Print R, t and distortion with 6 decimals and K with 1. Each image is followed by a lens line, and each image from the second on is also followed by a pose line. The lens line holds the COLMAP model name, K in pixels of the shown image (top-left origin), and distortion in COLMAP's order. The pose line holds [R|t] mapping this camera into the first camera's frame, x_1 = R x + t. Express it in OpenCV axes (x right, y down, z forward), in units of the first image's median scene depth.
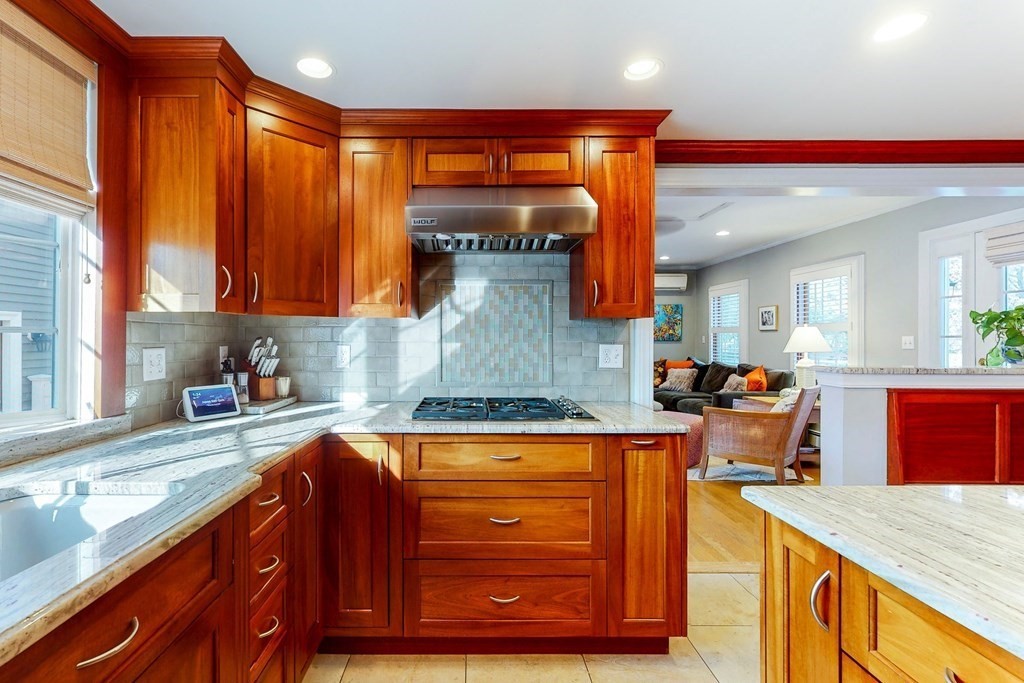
lens RADIAL K [[468.4, 0, 505.5], [0, 468.4, 337.1], [0, 0, 1]] dist [0.002079, 0.000264]
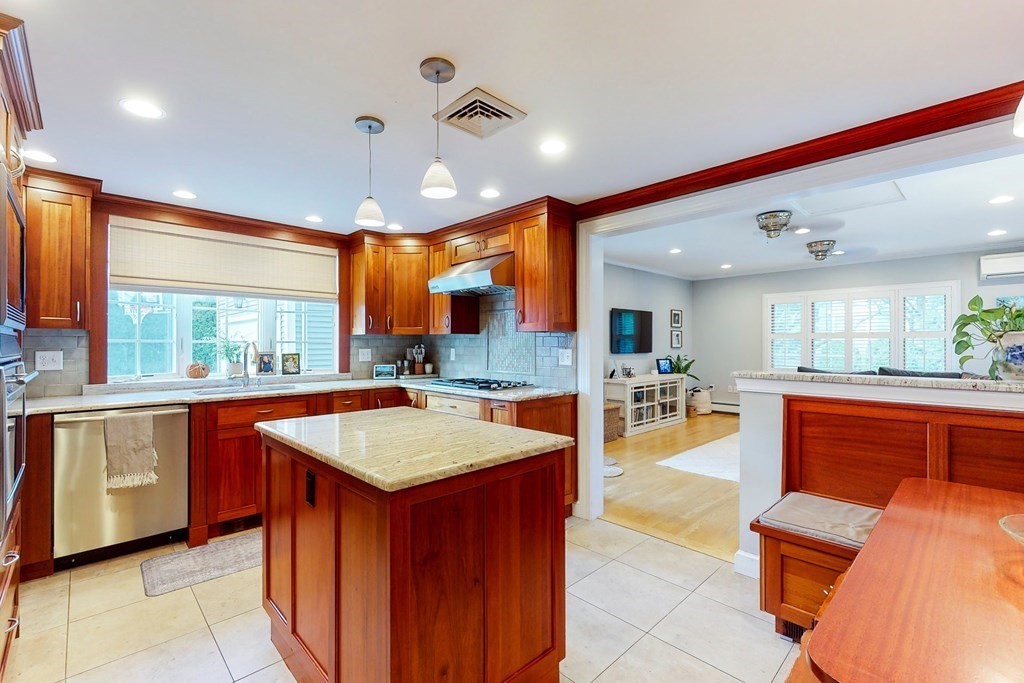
lens RADIAL K [[438.5, 0, 510.2], [0, 438.5, 342.9], [0, 0, 1]] dist [0.000900, -0.000349]
pose [[0.696873, -0.003766, -0.717184, 1.225369], [-0.000003, 0.999986, -0.005253, 0.004820], [0.717194, 0.003663, 0.696864, -0.077342]]
